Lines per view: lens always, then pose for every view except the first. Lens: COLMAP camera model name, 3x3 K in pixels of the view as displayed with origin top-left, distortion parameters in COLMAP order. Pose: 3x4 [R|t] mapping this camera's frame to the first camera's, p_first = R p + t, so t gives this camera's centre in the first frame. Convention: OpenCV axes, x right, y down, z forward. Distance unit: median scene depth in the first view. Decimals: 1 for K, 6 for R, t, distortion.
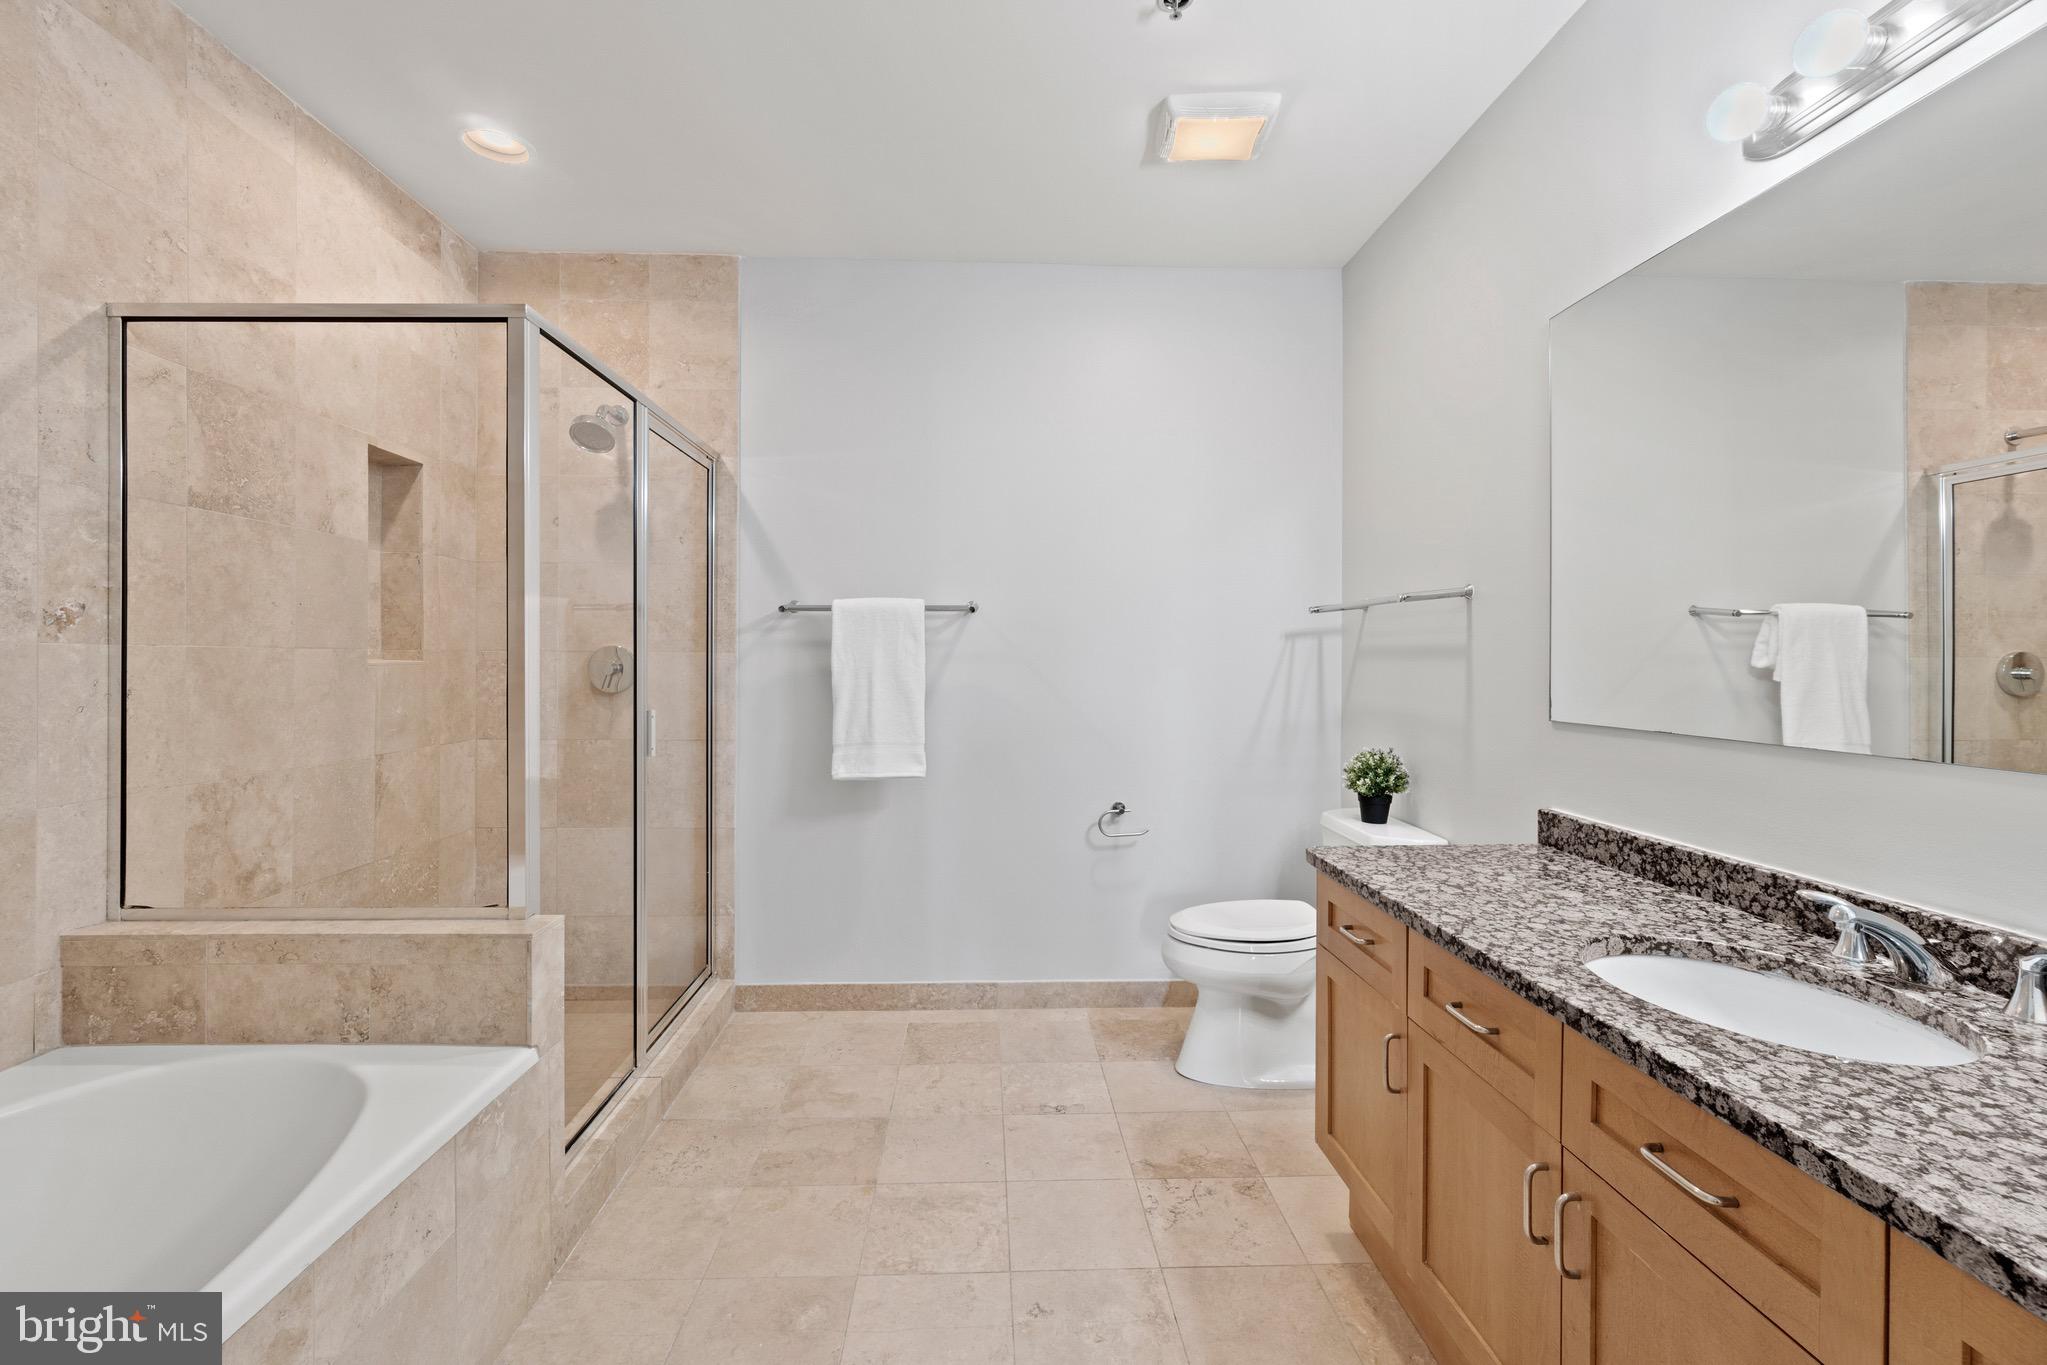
lens RADIAL K [[882.0, 0, 1012.6], [0, 882.0, 658.8], [0, 0, 1]] dist [-0.006736, 0.000565]
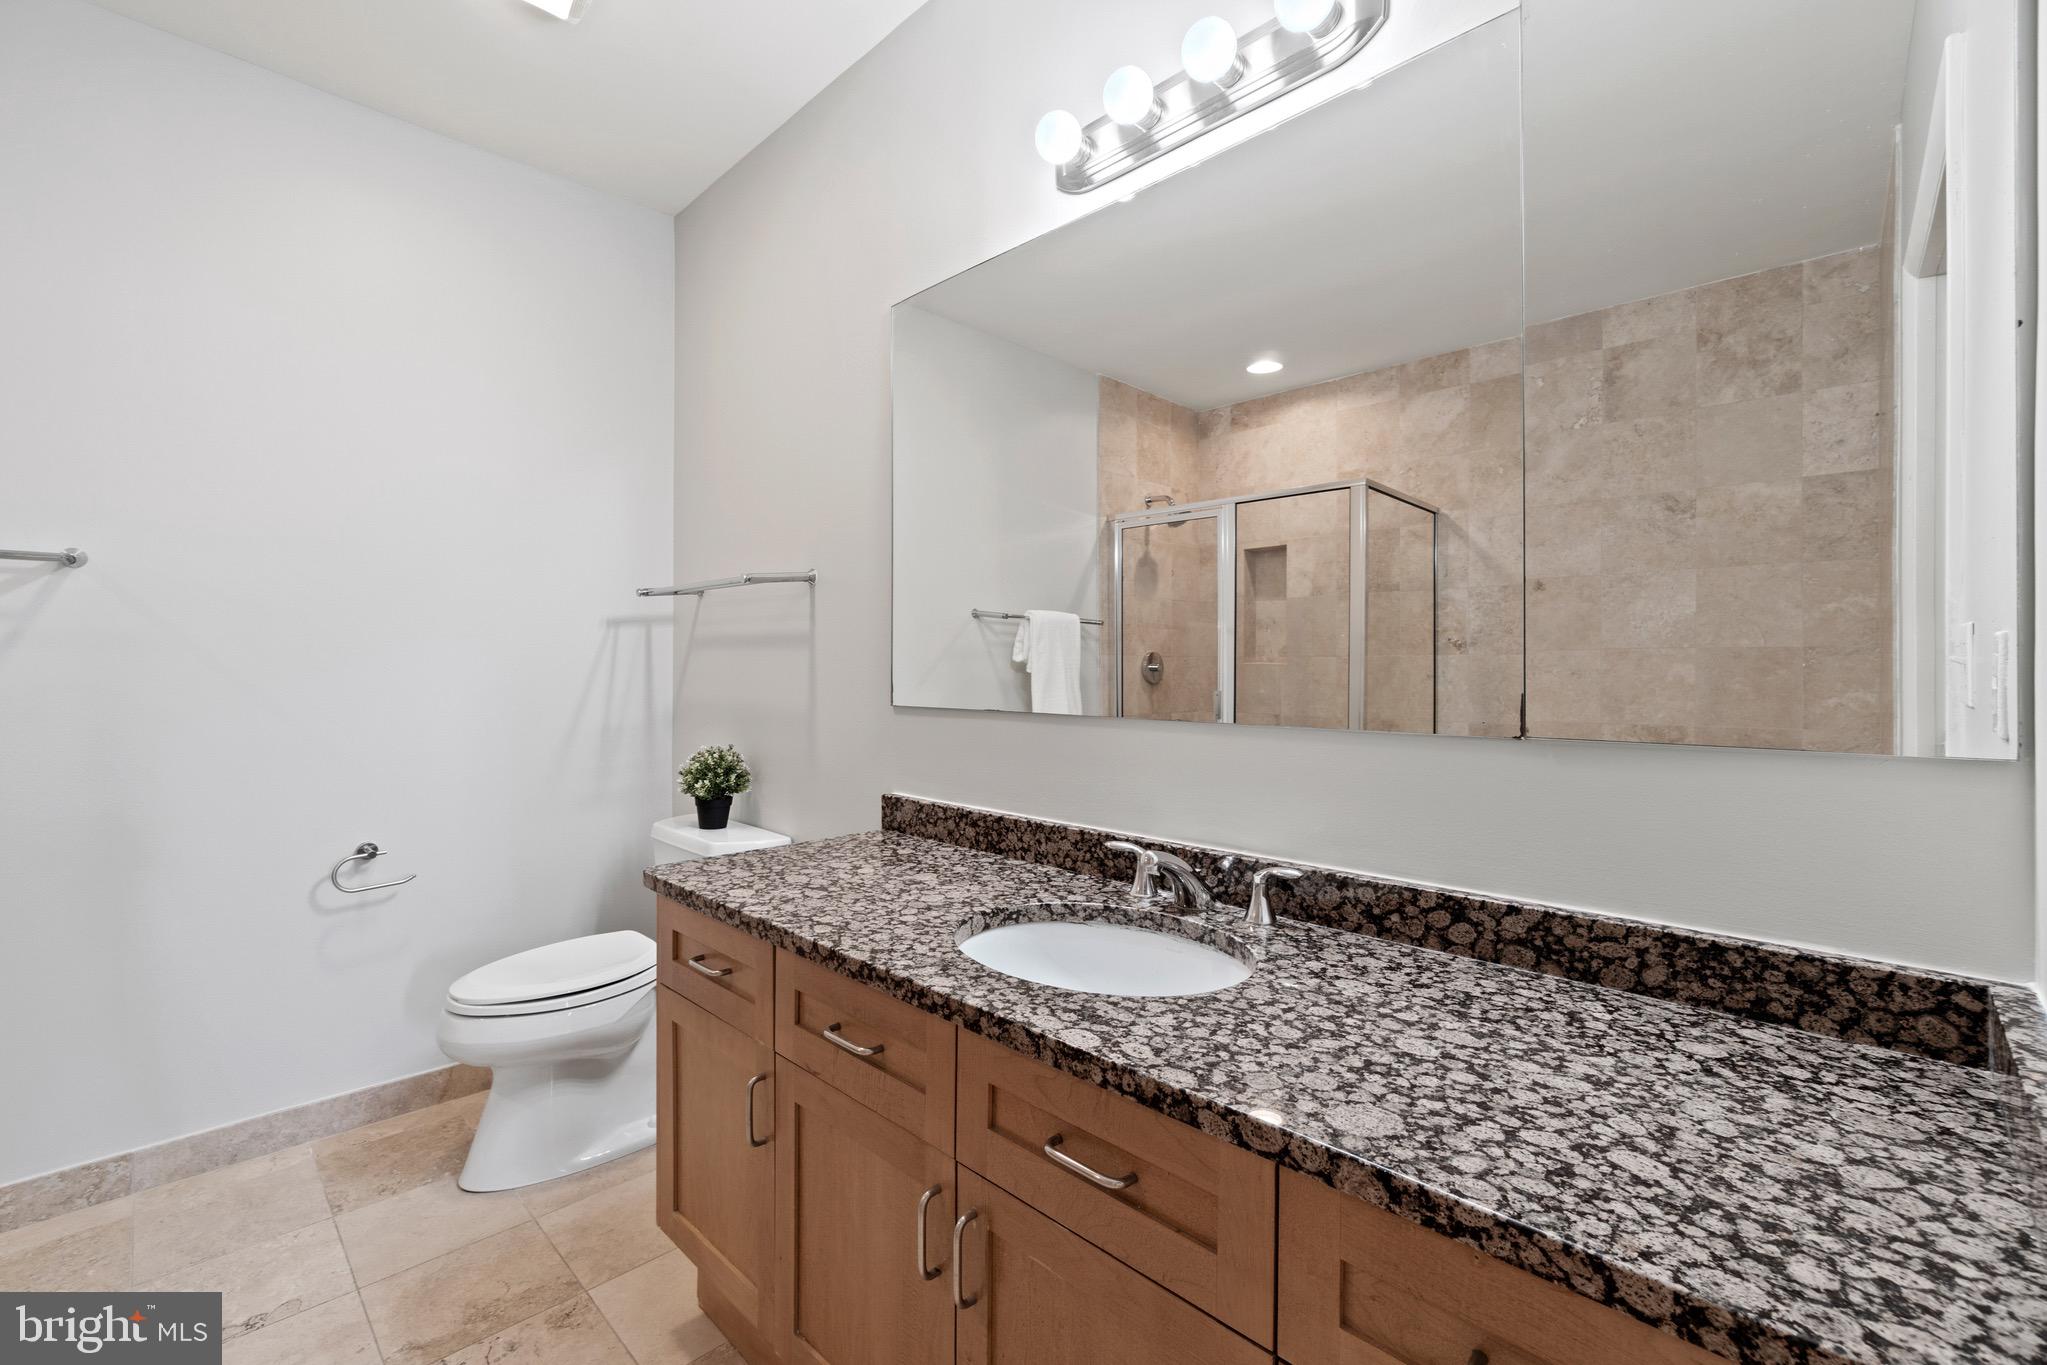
lens RADIAL K [[861.2, 0, 1013.4], [0, 861.2, 672.0], [0, 0, 1]] dist [-0.006361, 0.000681]
pose [[0.728163, -0.000952, 0.685403, 0.040769], [-0.001905, 0.999992, 0.003412, 0.030829], [-0.685401, -0.003790, 0.728156, 0.204033]]
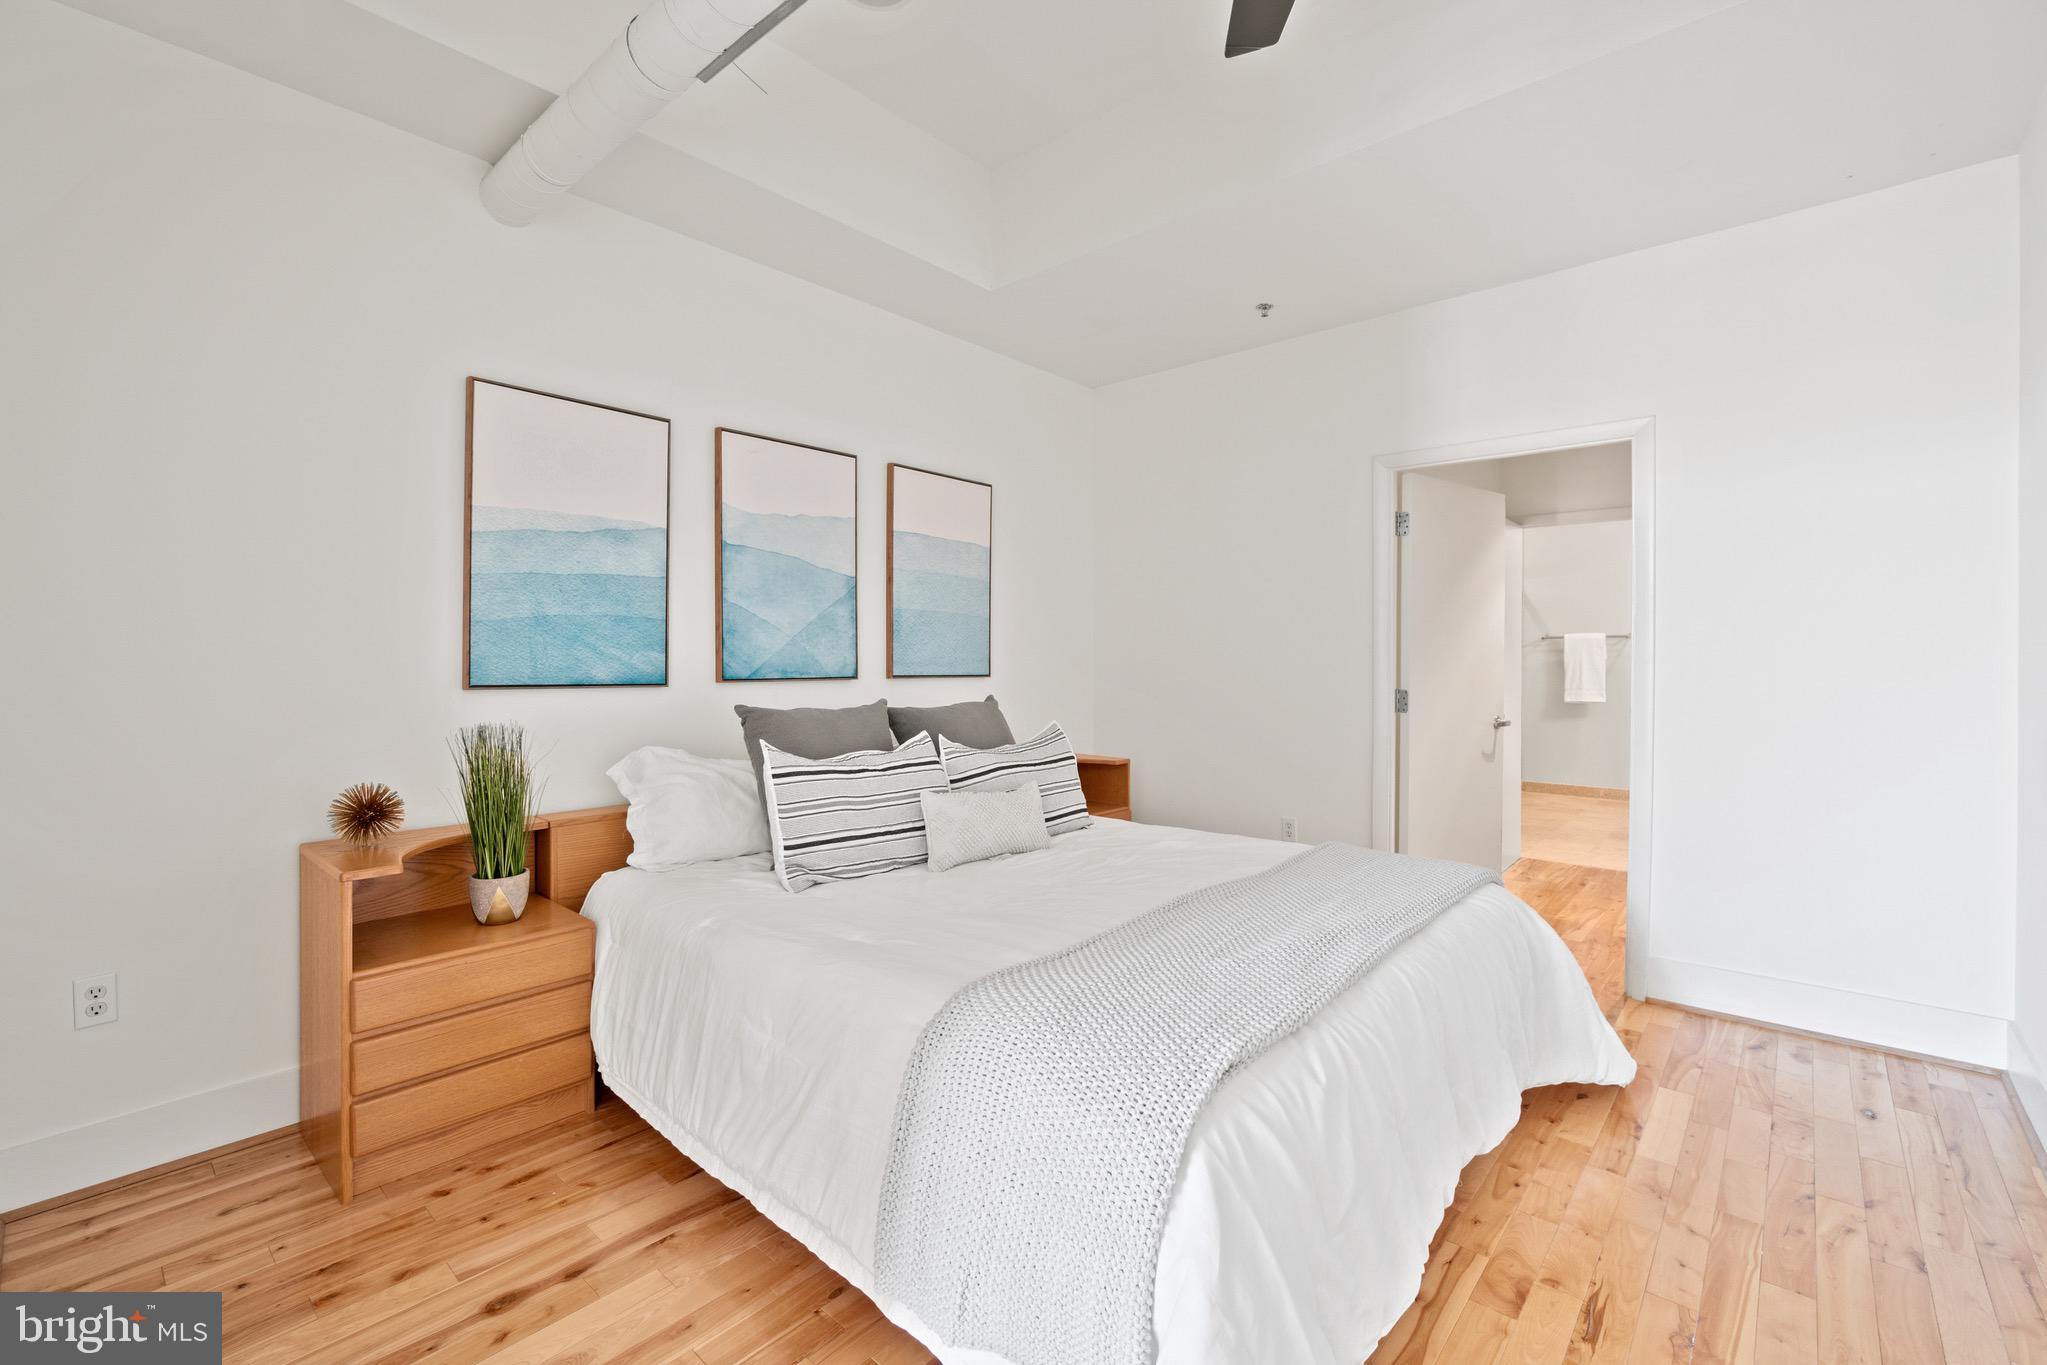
lens RADIAL K [[882.0, 0, 1012.6], [0, 882.0, 658.8], [0, 0, 1]] dist [-0.006736, 0.000565]
pose [[0.722909, 0.001043, -0.690942, 0.694647], [-0.001759, 0.999998, -0.000330, 0.015711], [0.690941, 0.001454, 0.722910, -3.373303]]
